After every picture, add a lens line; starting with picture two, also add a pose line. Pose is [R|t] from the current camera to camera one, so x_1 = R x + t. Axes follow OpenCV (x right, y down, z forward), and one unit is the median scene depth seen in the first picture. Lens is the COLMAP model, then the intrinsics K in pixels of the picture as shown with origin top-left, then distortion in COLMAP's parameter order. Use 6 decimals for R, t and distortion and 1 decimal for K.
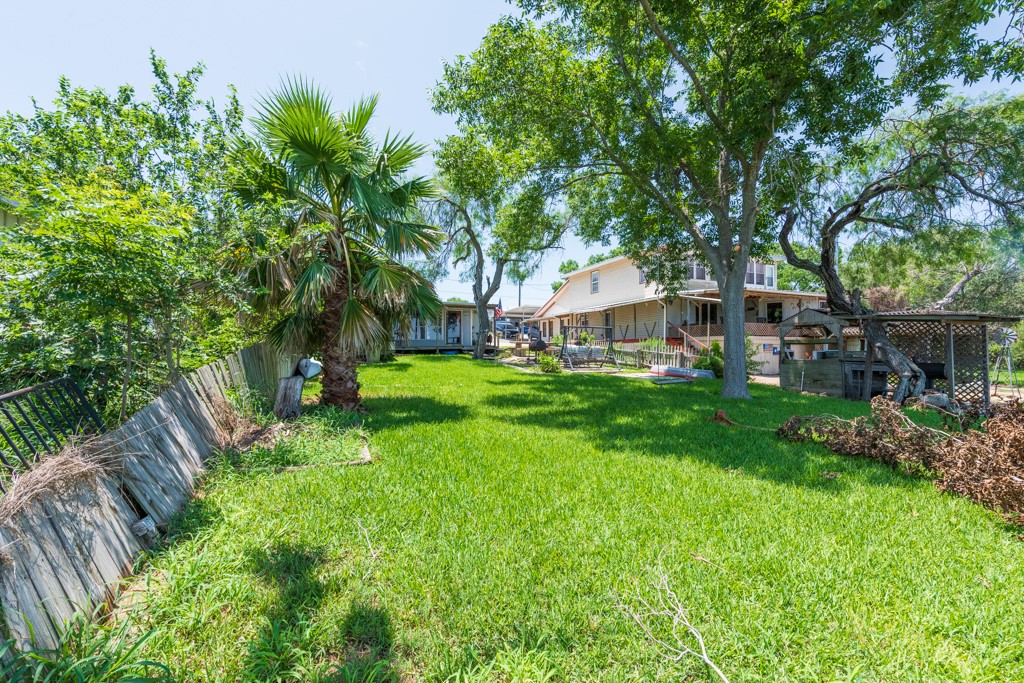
lens RADIAL K [[424.1, 0, 513.3], [0, 424.1, 343.7], [0, 0, 1]] dist [0.001558, 0.000113]
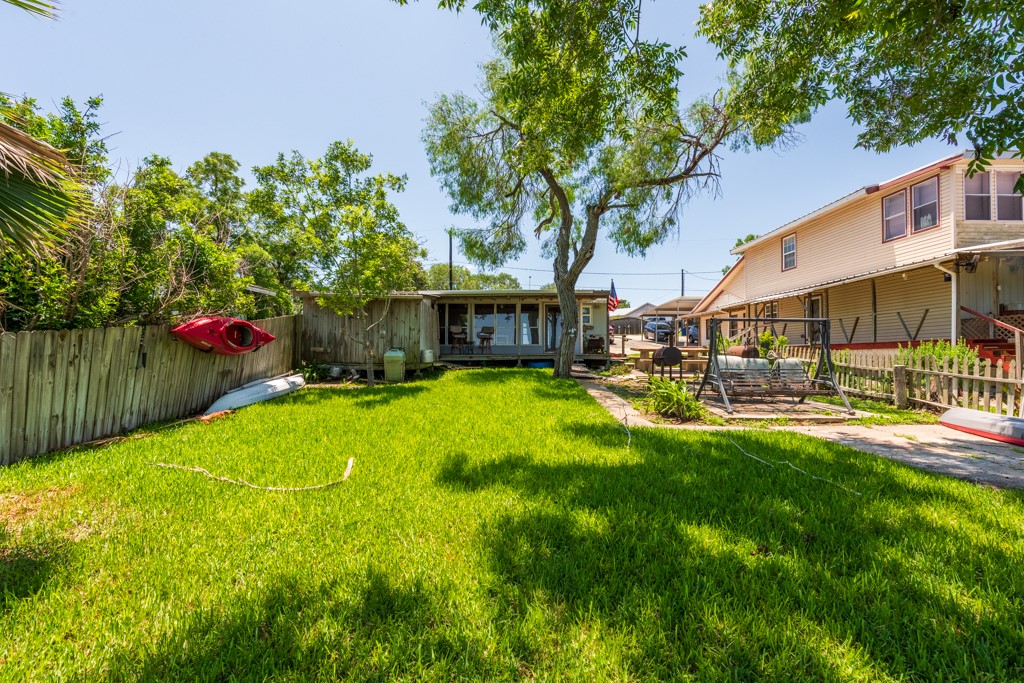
lens RADIAL K [[424.1, 0, 508.8], [0, 424.1, 343.3], [0, 0, 1]] dist [0.001558, 0.000113]
pose [[0.921627, -0.007048, -0.388014, 0.076554], [0.003548, 0.999946, -0.009736, -0.007366], [0.388062, 0.007597, 0.921602, 0.373334]]
